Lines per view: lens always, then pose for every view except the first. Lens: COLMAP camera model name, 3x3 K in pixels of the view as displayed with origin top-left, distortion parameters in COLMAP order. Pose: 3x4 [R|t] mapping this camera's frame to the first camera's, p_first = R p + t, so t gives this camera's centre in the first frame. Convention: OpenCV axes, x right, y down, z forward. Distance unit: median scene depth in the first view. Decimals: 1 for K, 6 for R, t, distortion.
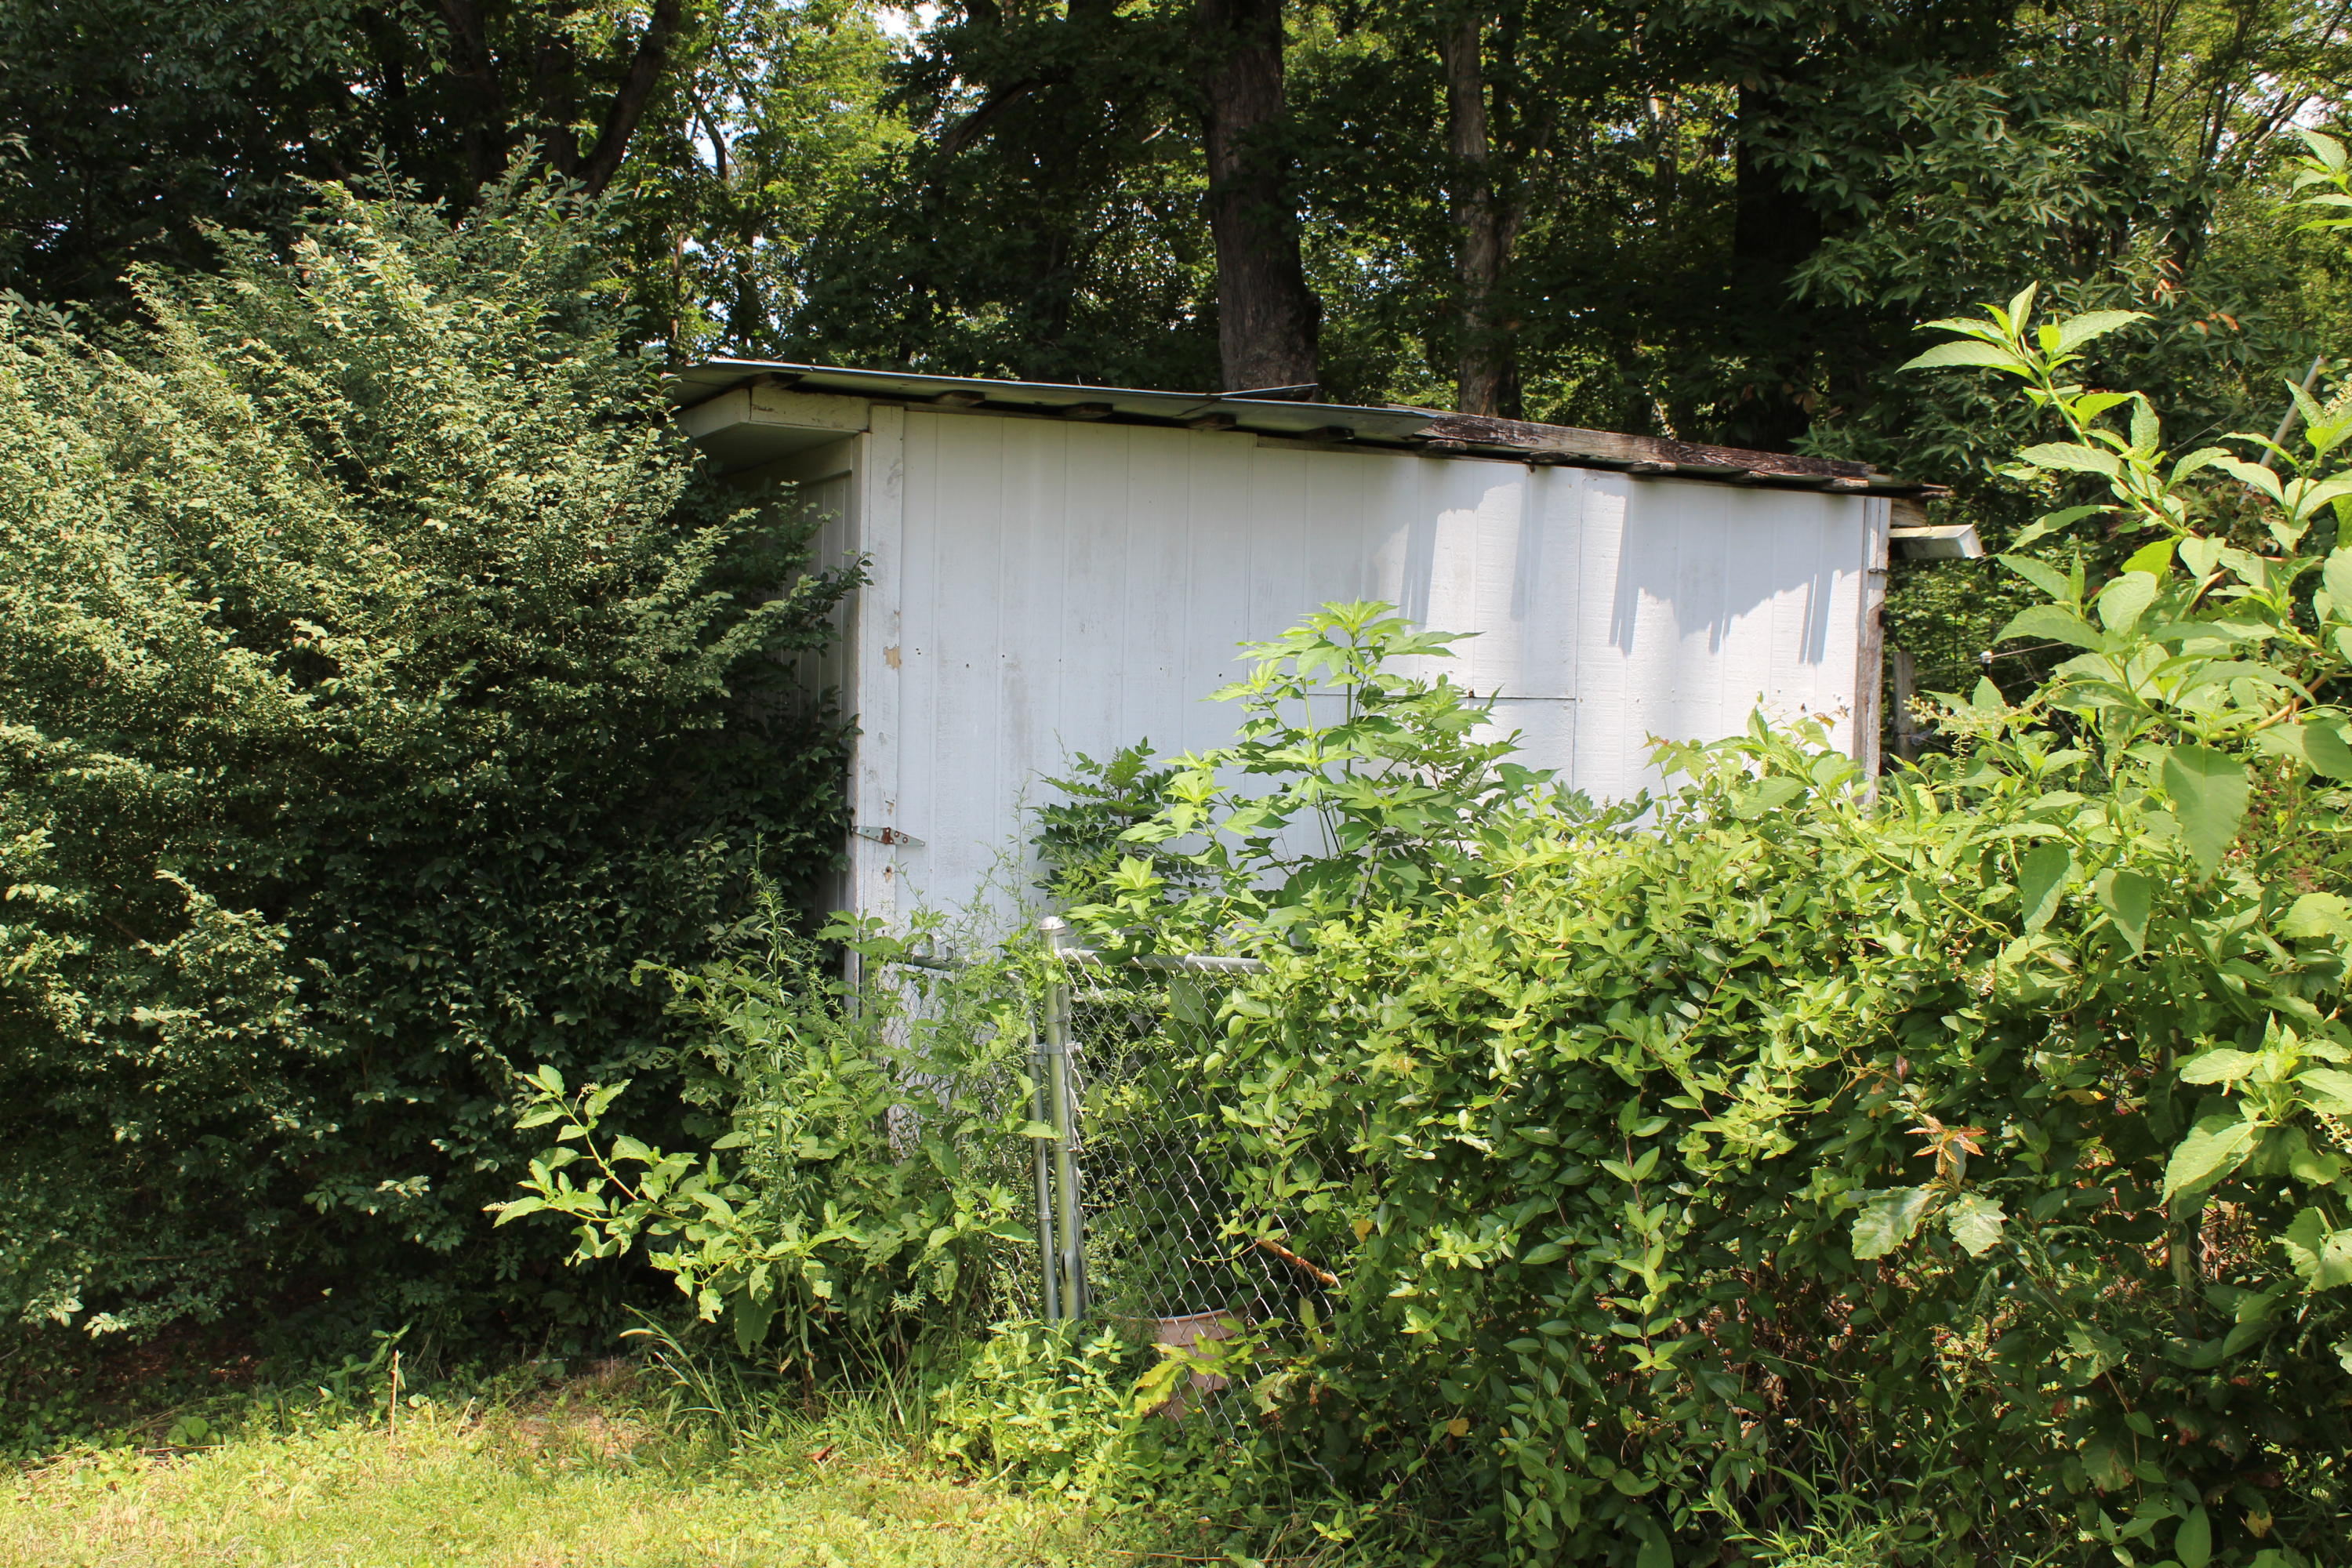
lens RADIAL K [[2589.3, 0, 1176.0], [0, 2589.3, 784.0], [0, 0, 1]] dist [-0.119397, 0.165287]
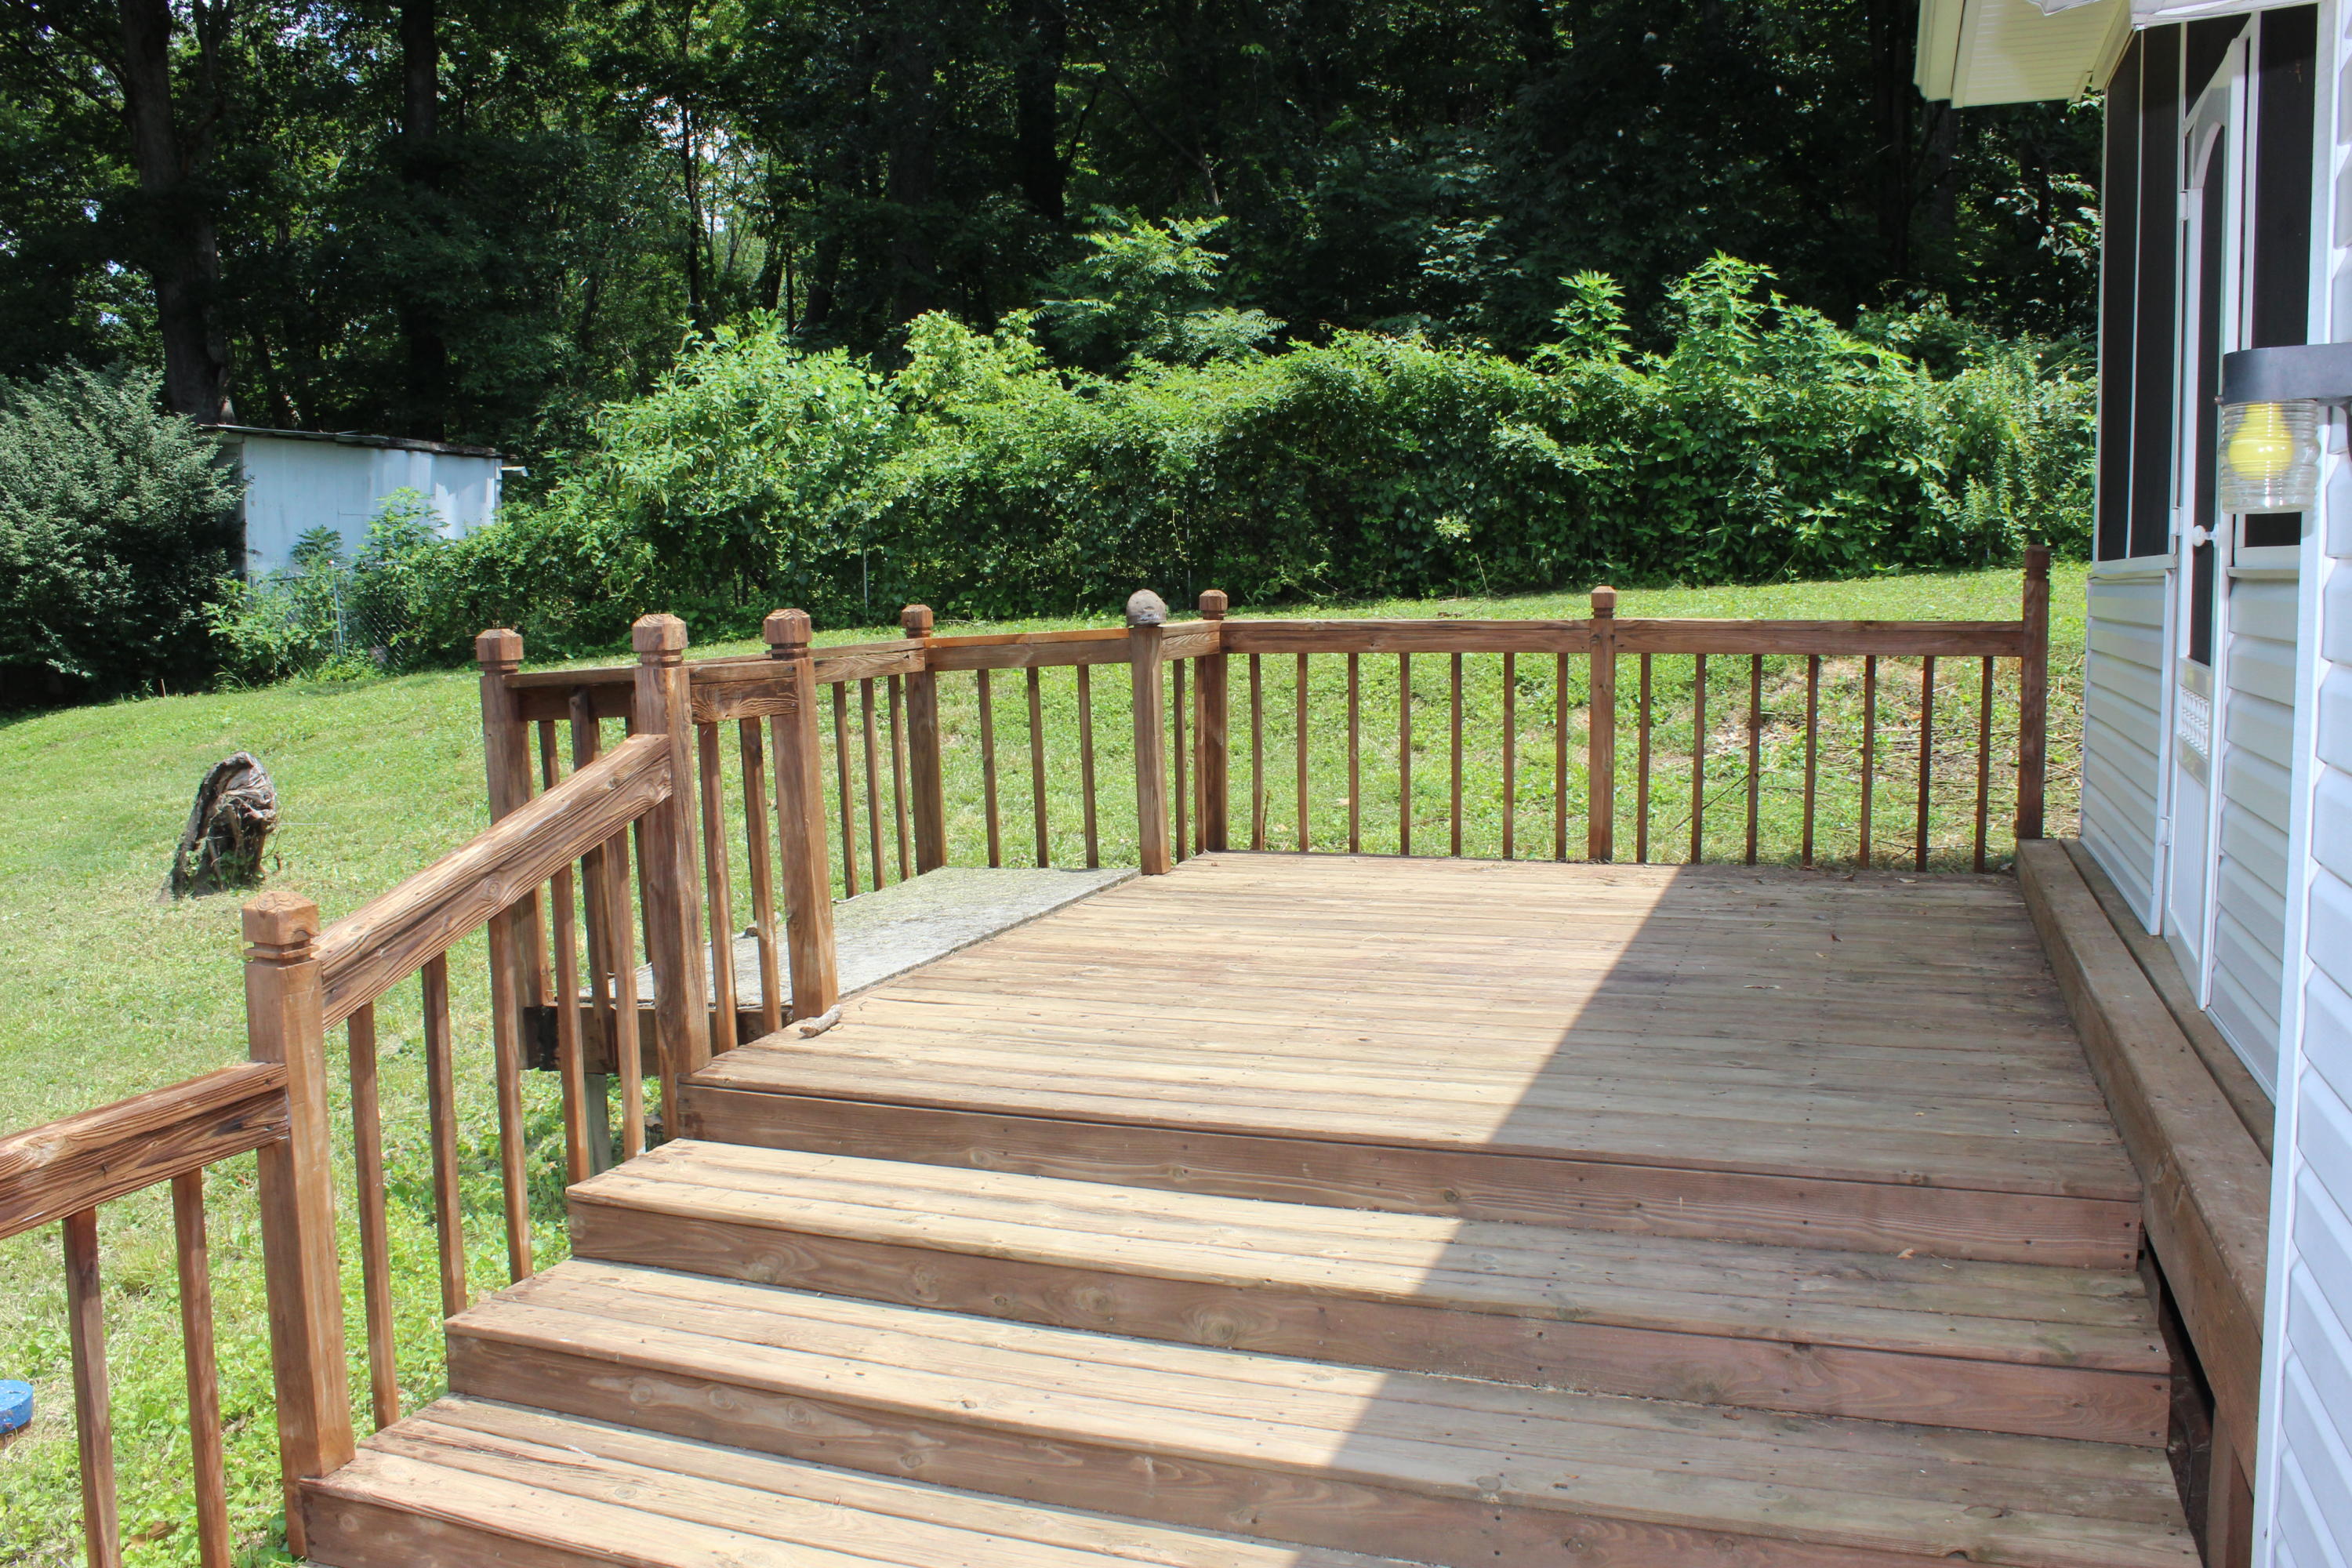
lens RADIAL K [[1944.0, 0, 1176.0], [0, 1944.0, 784.0], [0, 0, 1]] dist [-0.186659, 0.217384]
pose [[0.790600, -0.084803, 0.606432, -0.689906], [0.041137, 0.995482, 0.085578, 0.166942], [-0.610949, -0.042711, 0.790517, -1.862547]]
